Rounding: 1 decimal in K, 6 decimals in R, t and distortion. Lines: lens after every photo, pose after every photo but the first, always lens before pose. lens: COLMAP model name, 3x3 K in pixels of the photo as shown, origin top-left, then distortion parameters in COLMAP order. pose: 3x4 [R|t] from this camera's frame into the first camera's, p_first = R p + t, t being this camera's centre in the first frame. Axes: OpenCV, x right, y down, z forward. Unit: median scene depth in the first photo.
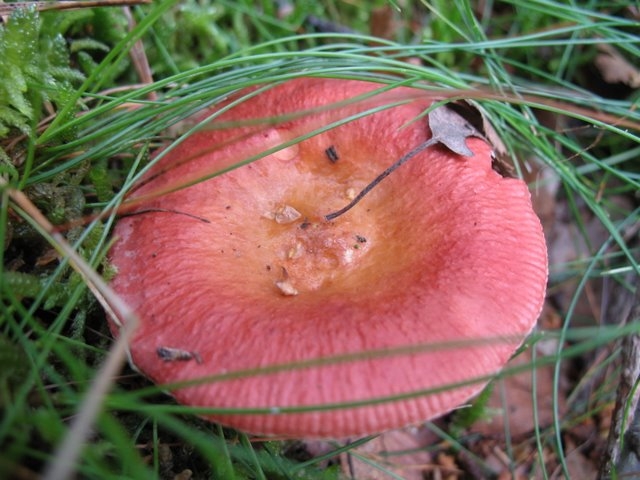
lens RADIAL K [[655.4, 0, 320.0], [0, 655.4, 240.0], [0, 0, 1]] dist [-0.205029, 0.218312]
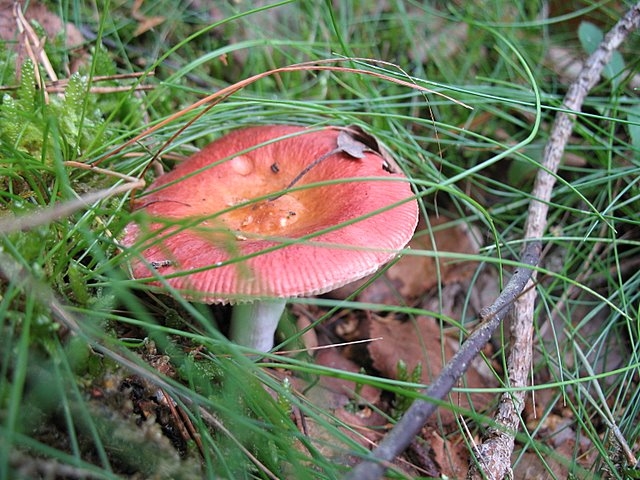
lens RADIAL K [[655.4, 0, 320.0], [0, 655.4, 240.0], [0, 0, 1]] dist [-0.205029, 0.218312]
pose [[0.998912, -0.040601, -0.022939, 0.154553], [0.031656, 0.951583, -0.305757, 0.501495], [0.034242, 0.304698, 0.951833, -0.377234]]
